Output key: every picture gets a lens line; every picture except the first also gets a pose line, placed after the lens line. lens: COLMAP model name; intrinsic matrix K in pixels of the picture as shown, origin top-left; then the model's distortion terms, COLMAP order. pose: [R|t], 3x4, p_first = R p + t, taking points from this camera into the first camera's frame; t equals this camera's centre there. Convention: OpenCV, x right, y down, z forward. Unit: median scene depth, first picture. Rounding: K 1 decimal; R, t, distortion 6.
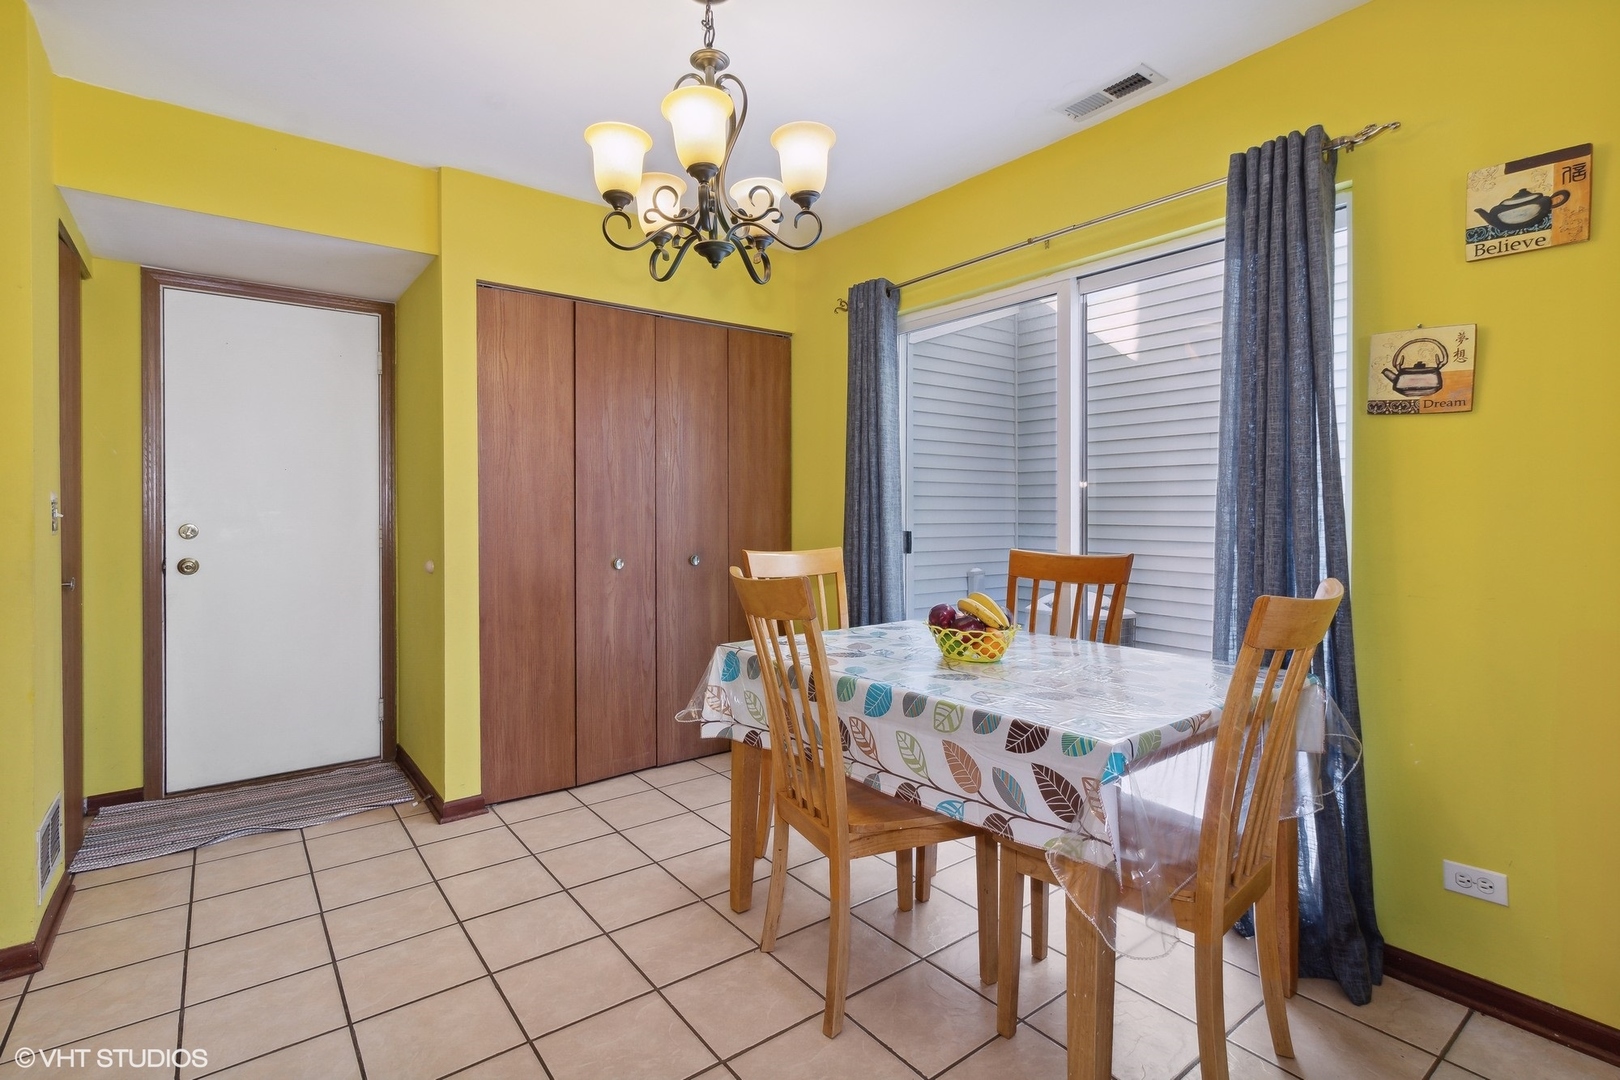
lens RADIAL K [[760.6, 0, 802.8], [0, 760.6, 512.9], [0, 0, 1]] dist [0.012340, 0.005676]
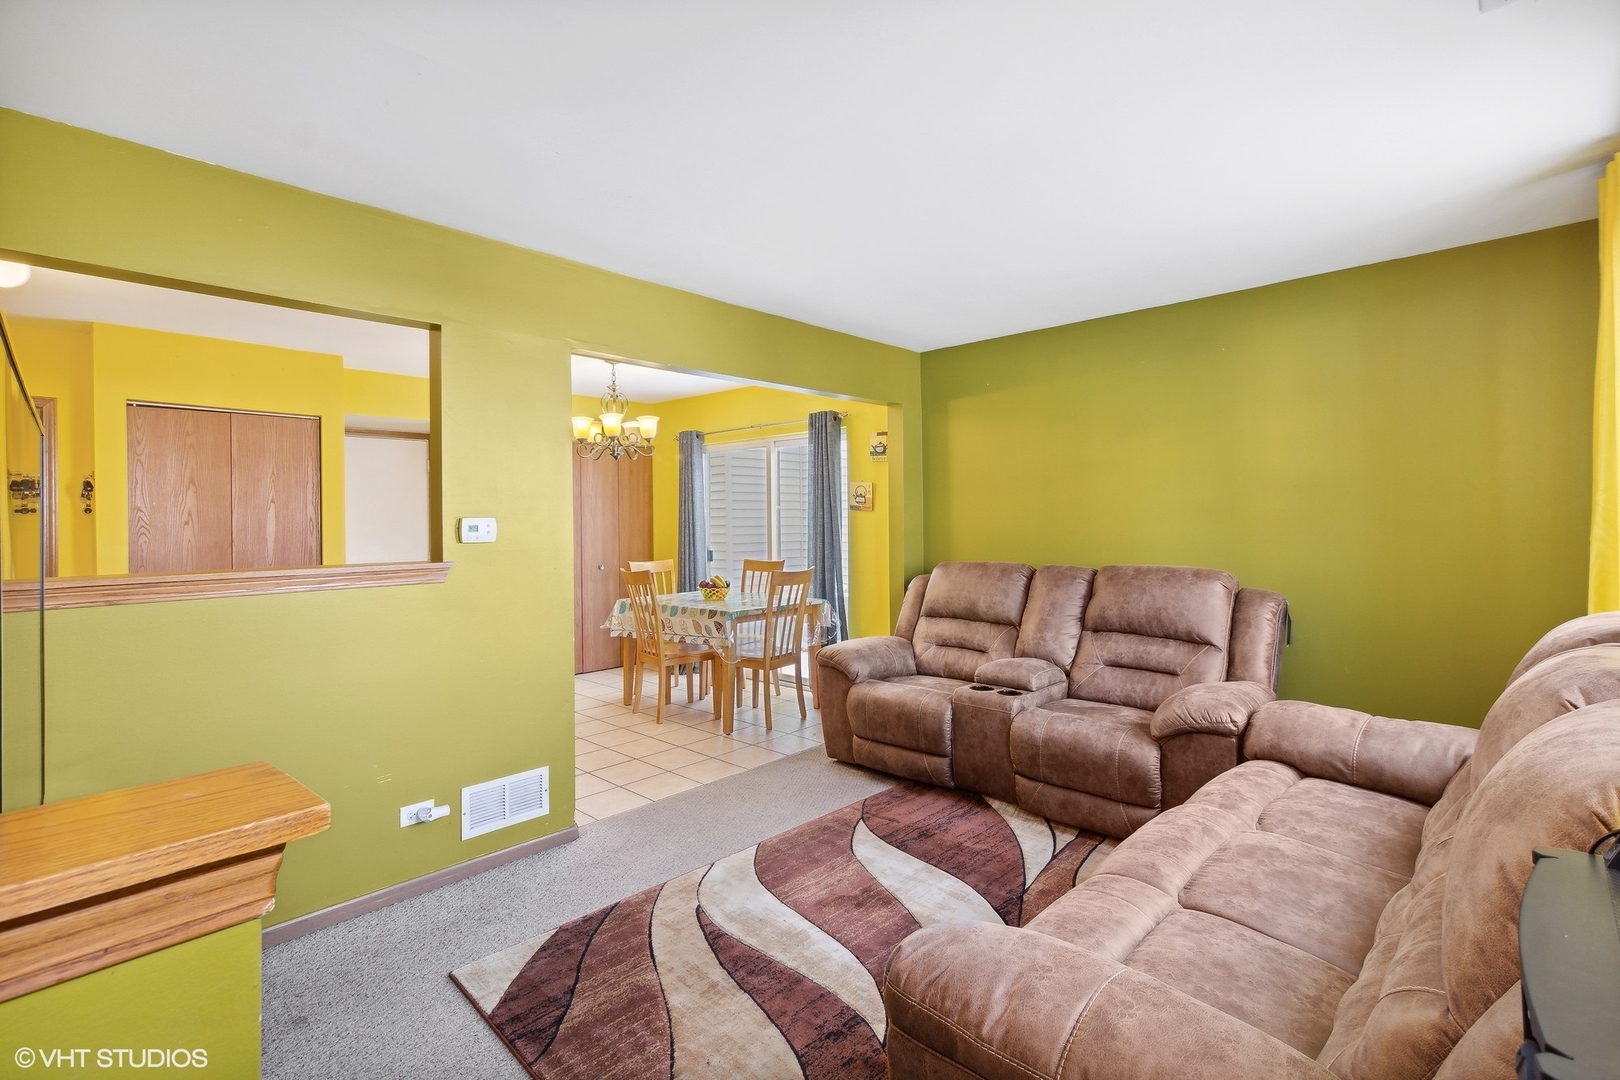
lens RADIAL K [[760.6, 0, 829.5], [0, 760.6, 510.6], [0, 0, 1]] dist [0.012340, 0.005676]
pose [[0.983465, -0.009714, 0.180840, 0.130552], [0.012230, 0.999843, -0.012802, -0.080629], [-0.180687, 0.014801, 0.983429, -1.645837]]
